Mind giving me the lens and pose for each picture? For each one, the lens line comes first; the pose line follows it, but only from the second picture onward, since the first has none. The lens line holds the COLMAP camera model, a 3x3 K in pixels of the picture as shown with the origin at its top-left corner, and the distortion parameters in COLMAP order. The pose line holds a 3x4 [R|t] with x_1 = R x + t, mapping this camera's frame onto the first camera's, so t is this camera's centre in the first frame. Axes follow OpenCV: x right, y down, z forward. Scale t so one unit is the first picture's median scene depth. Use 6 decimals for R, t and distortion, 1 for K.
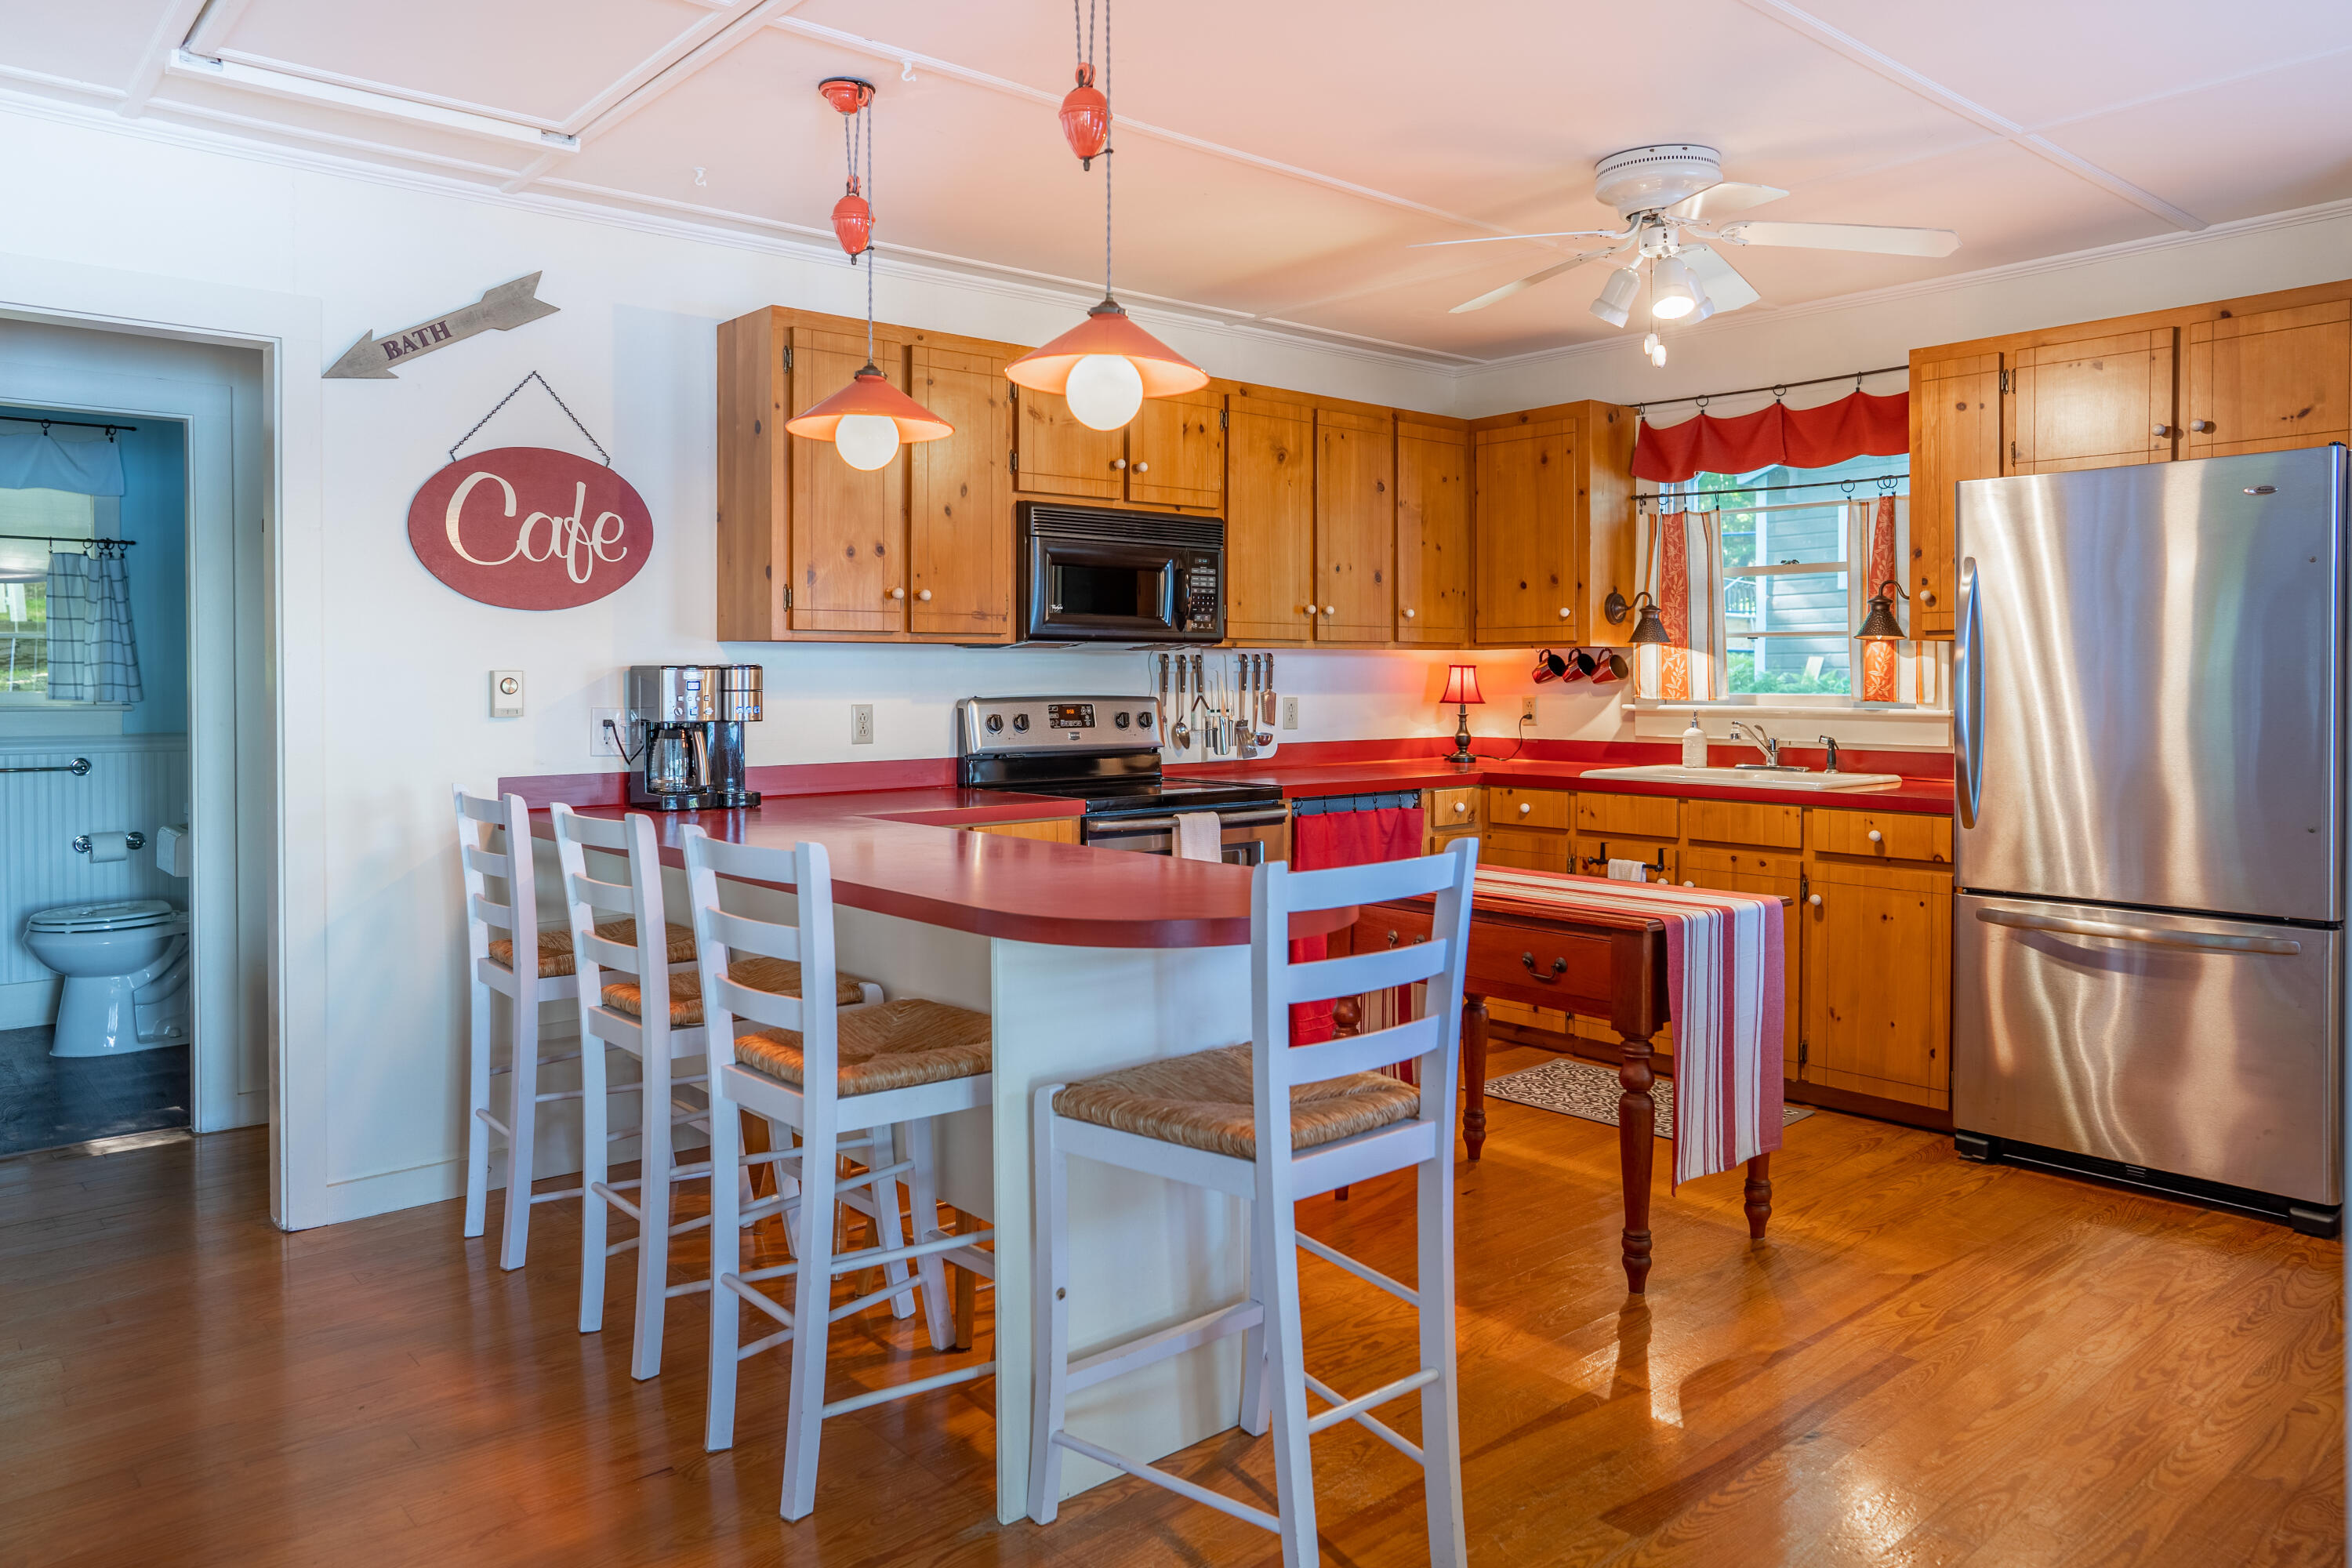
lens RADIAL K [[1590.0, 0, 1175.2], [0, 1590.0, 700.0], [0, 0, 1]] dist [-0.033911, 0.033878]
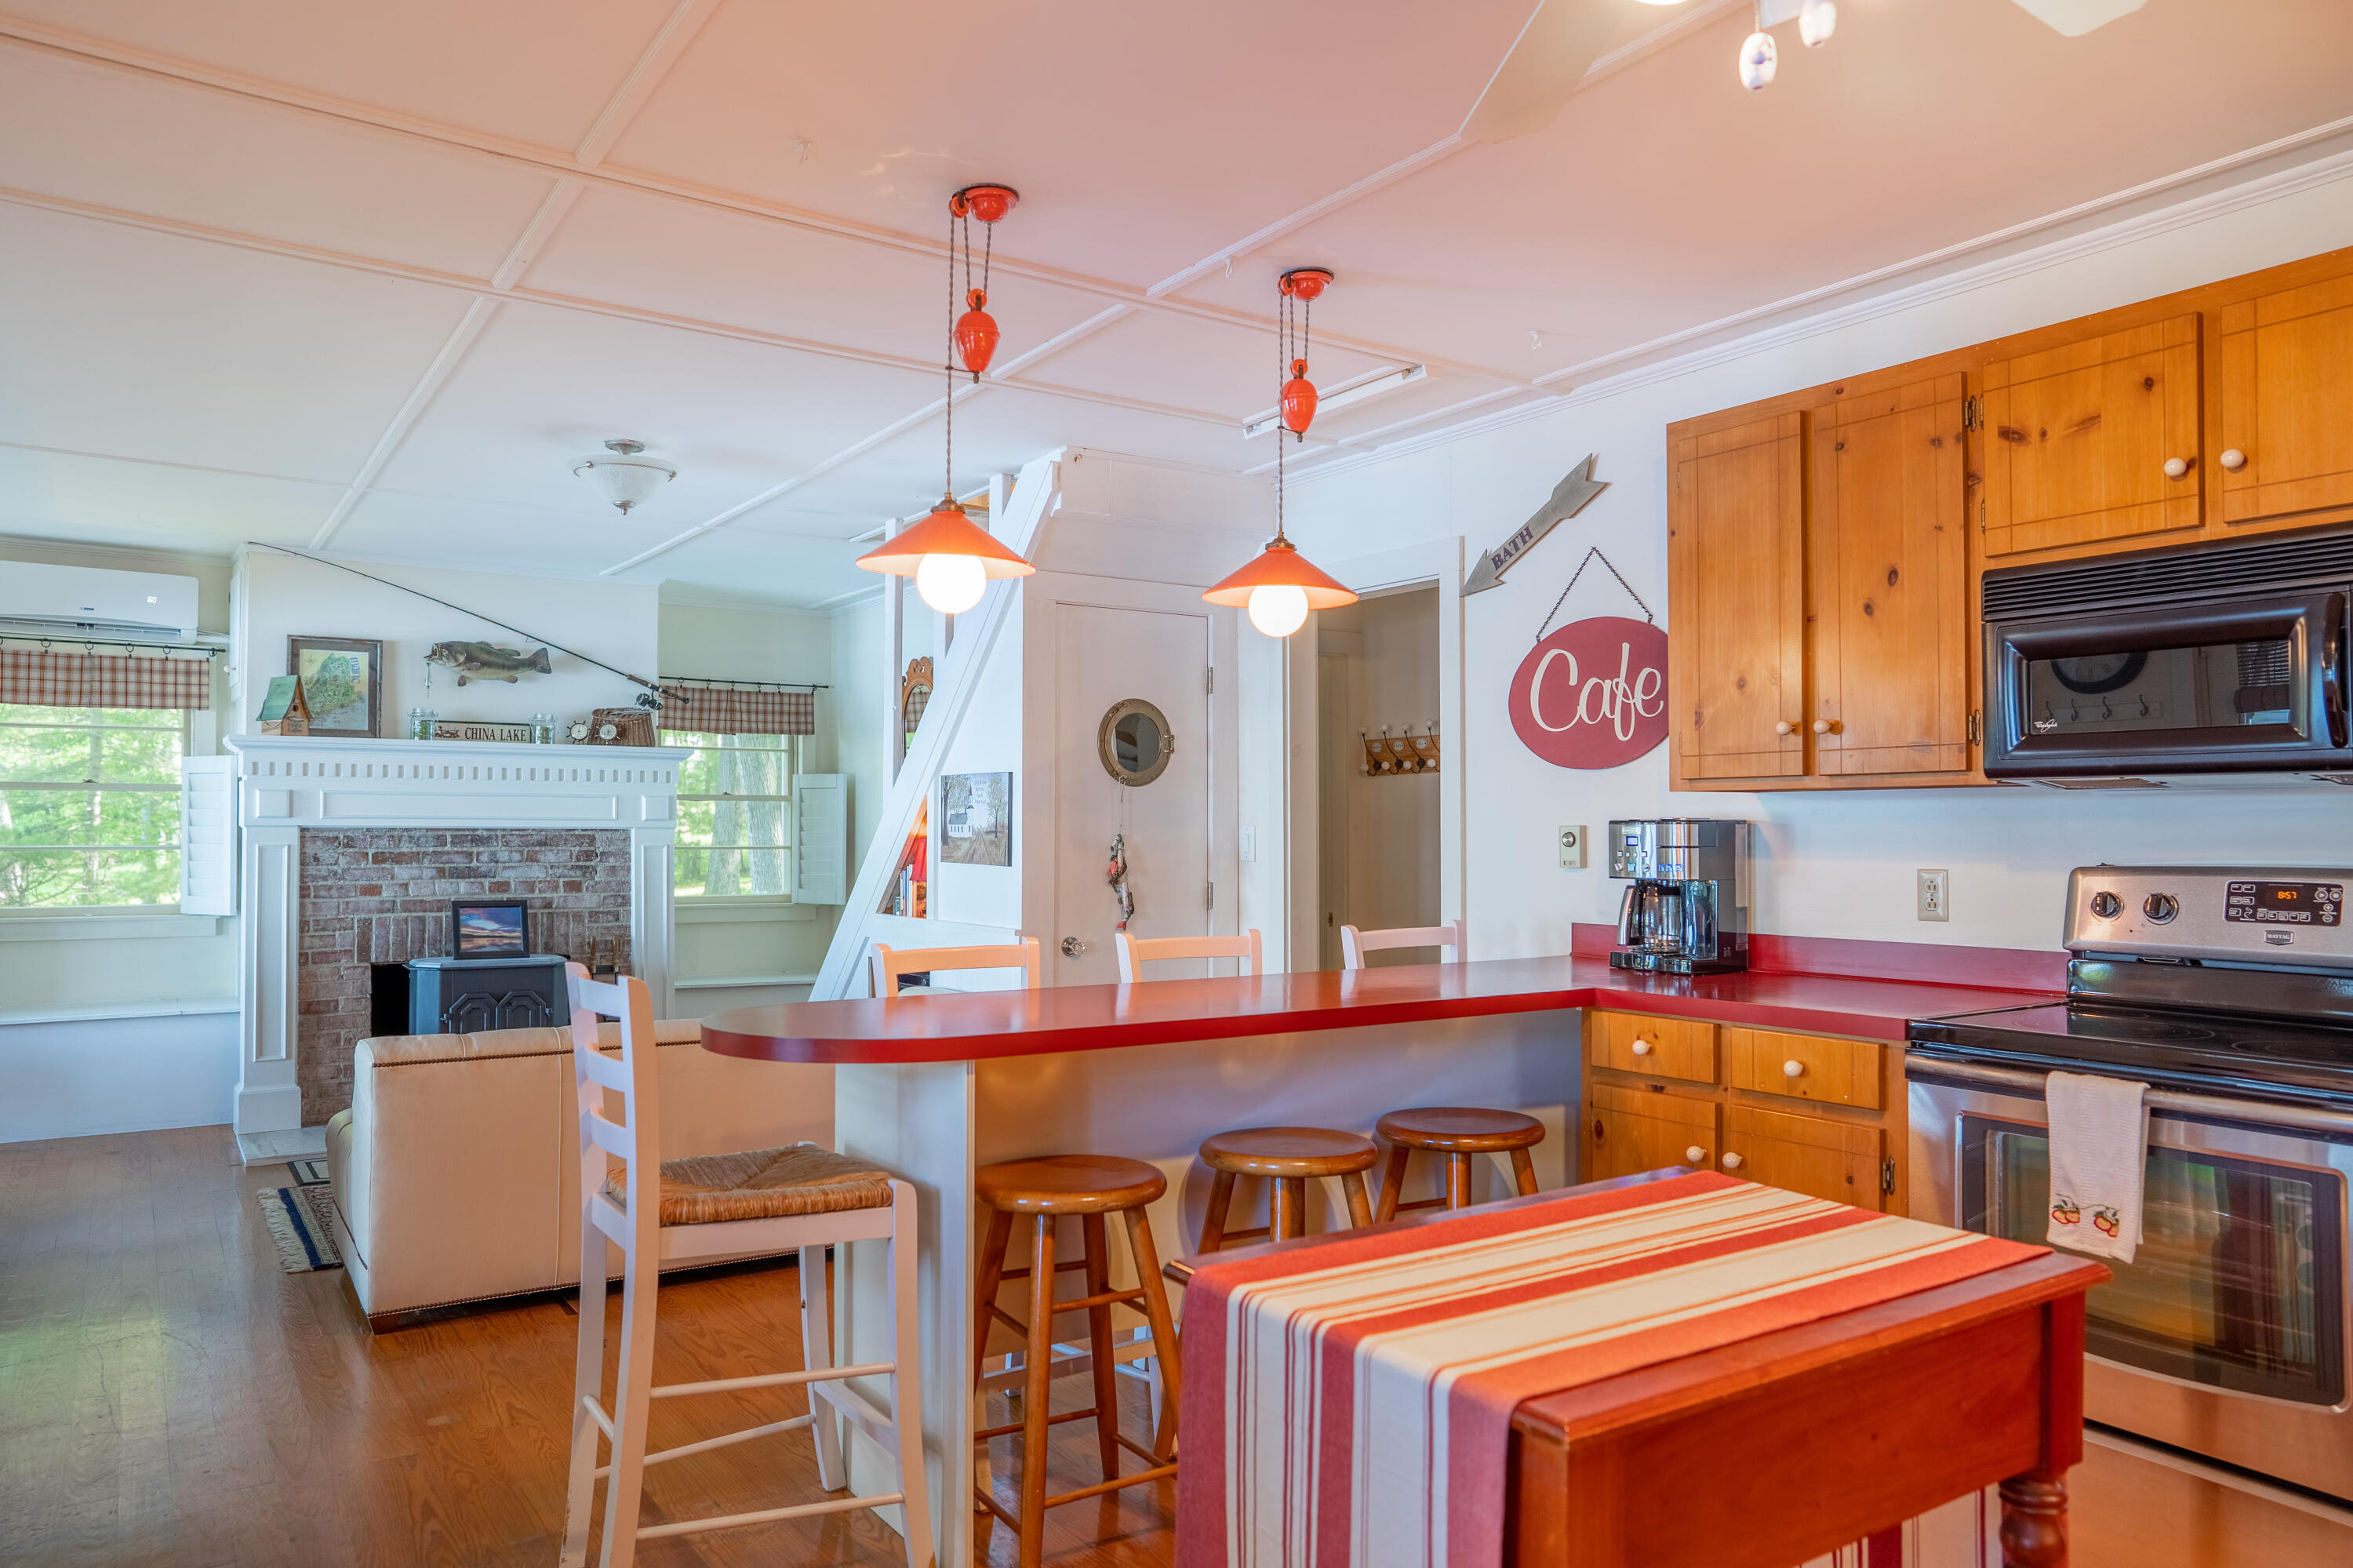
lens RADIAL K [[1590.8, 0, 1159.7], [0, 1590.8, 783.2], [0, 0, 1]] dist [-0.033911, 0.033878]
pose [[-0.129989, -0.029169, -0.991086, 0.550544], [-0.016081, 0.999498, -0.027308, -0.010807], [0.991385, 0.012388, -0.130393, 0.672533]]
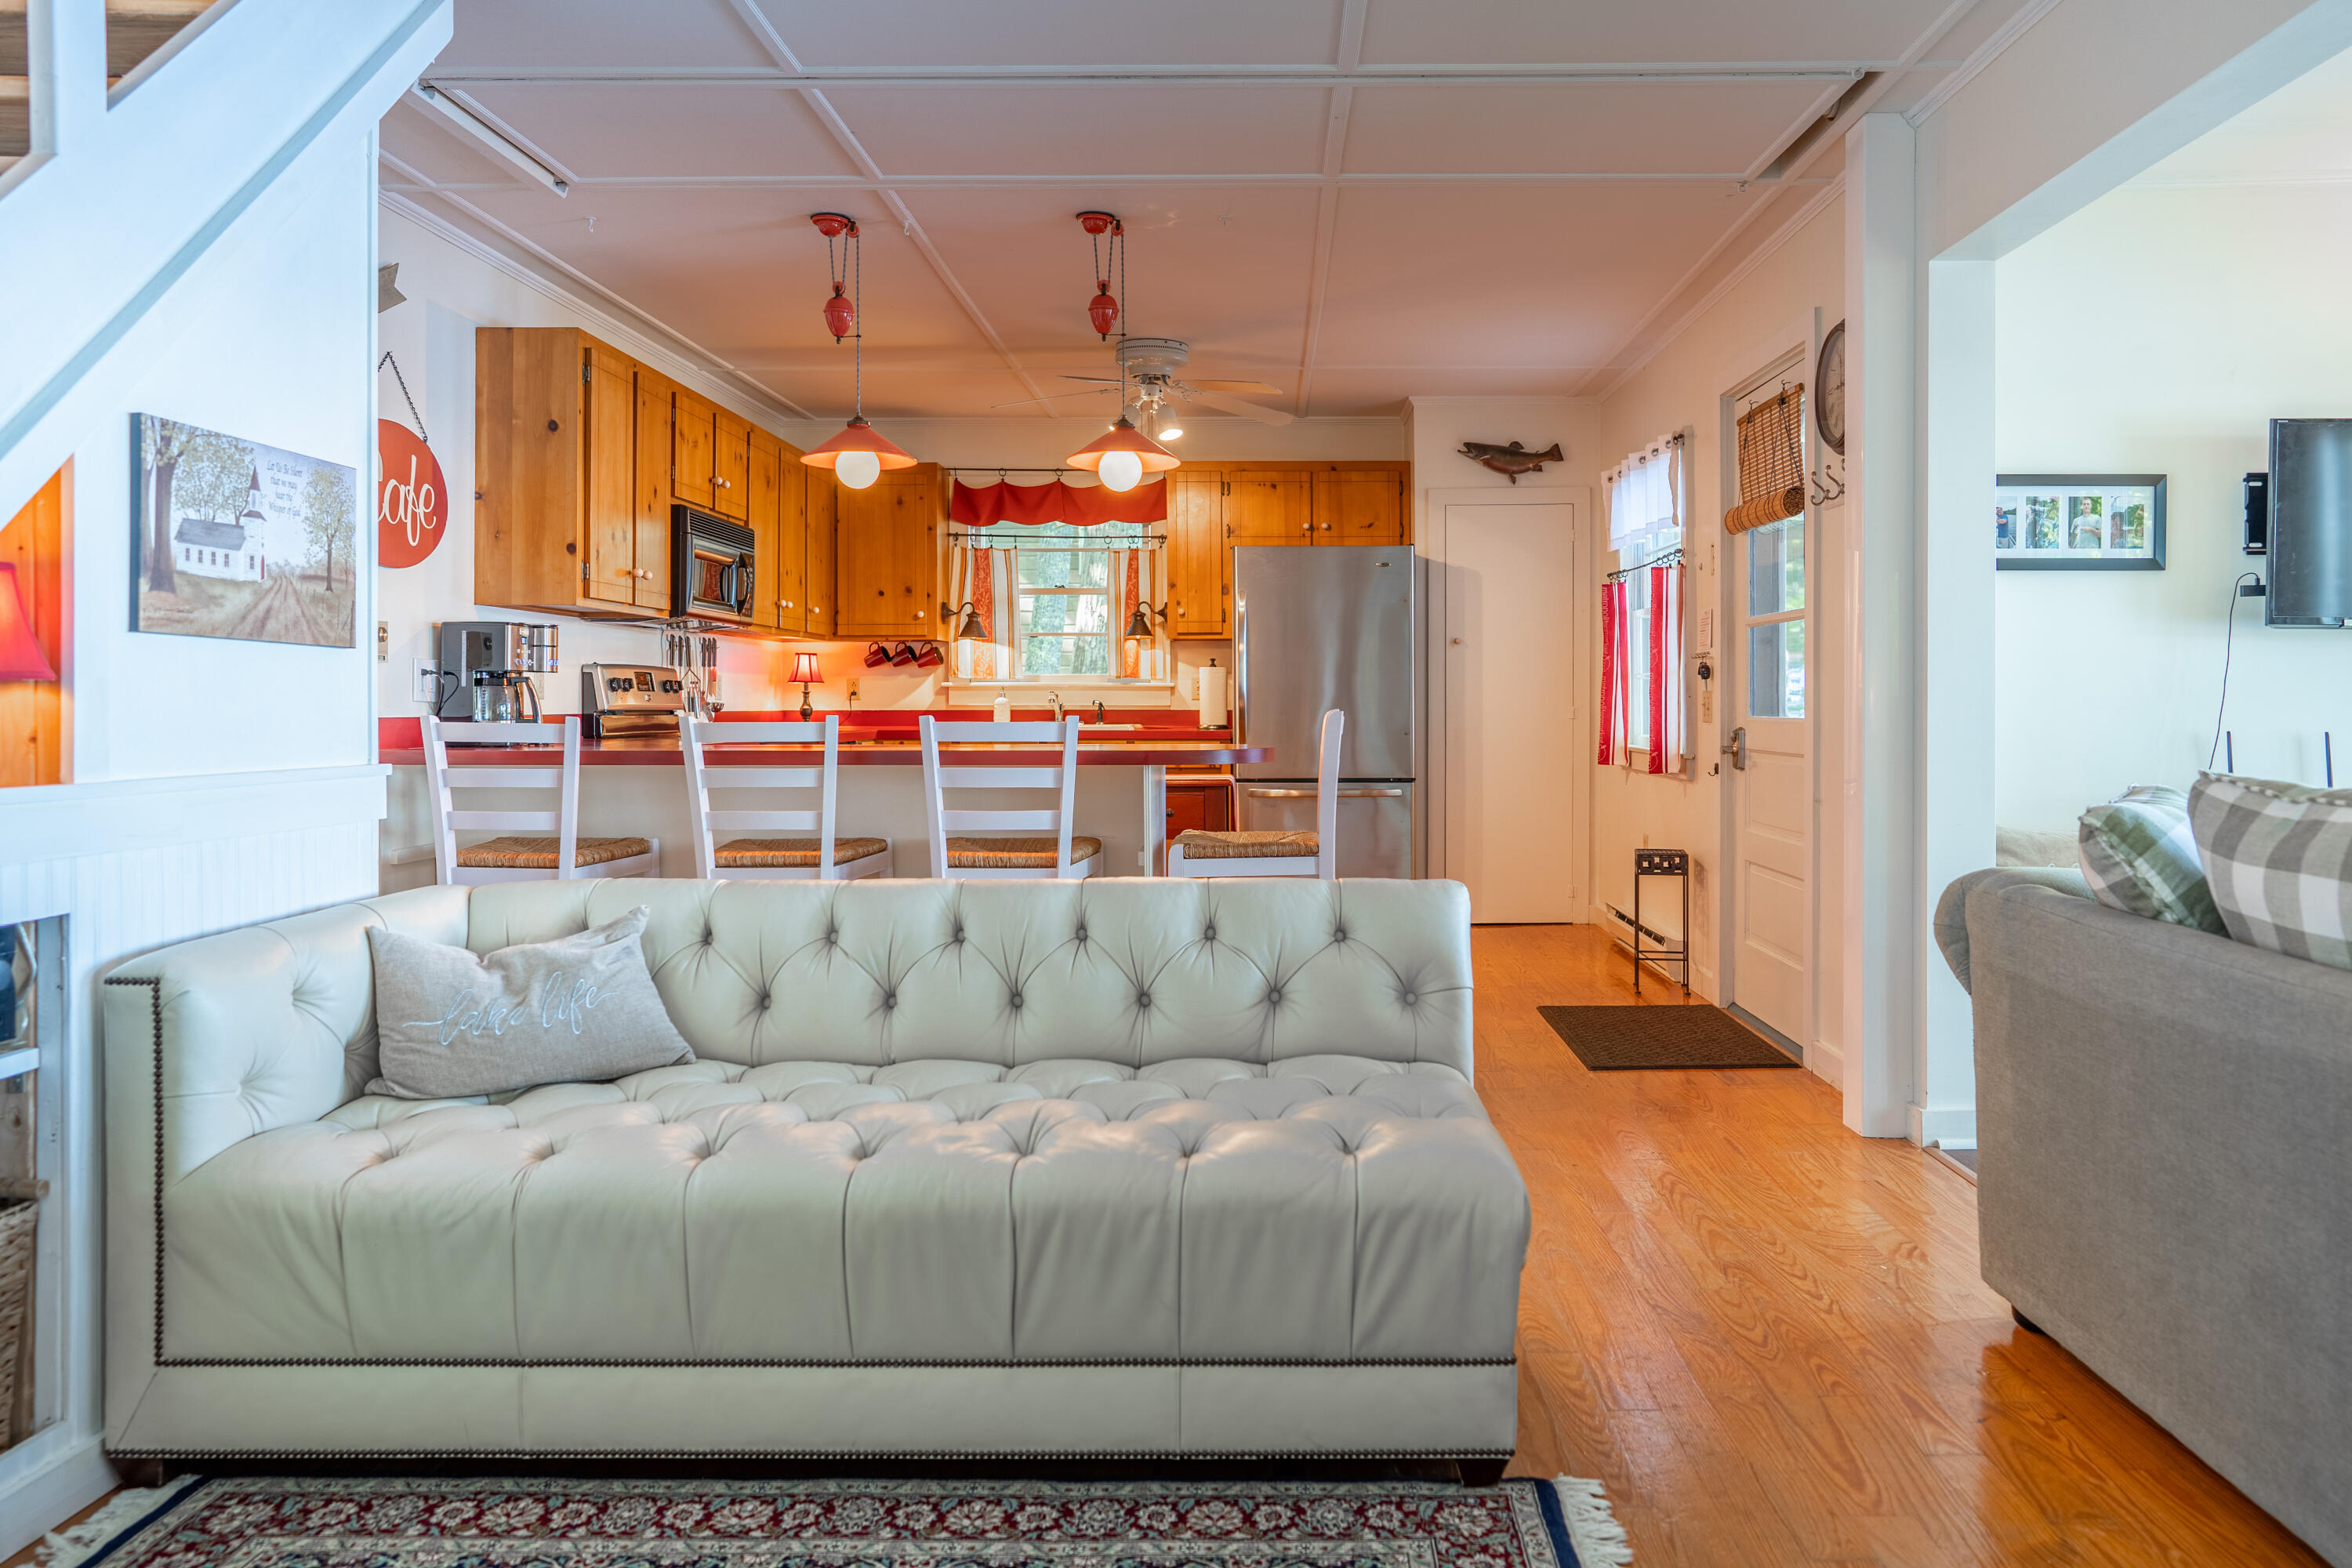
lens RADIAL K [[1590.0, 0, 1282.0], [0, 1590.0, 707.9], [0, 0, 1]] dist [-0.033911, 0.033878]
pose [[0.651131, -0.001538, 0.758964, -0.661425], [0.011385, 0.999905, -0.007741, 0.044699], [-0.758880, 0.013681, 0.651087, -0.149624]]
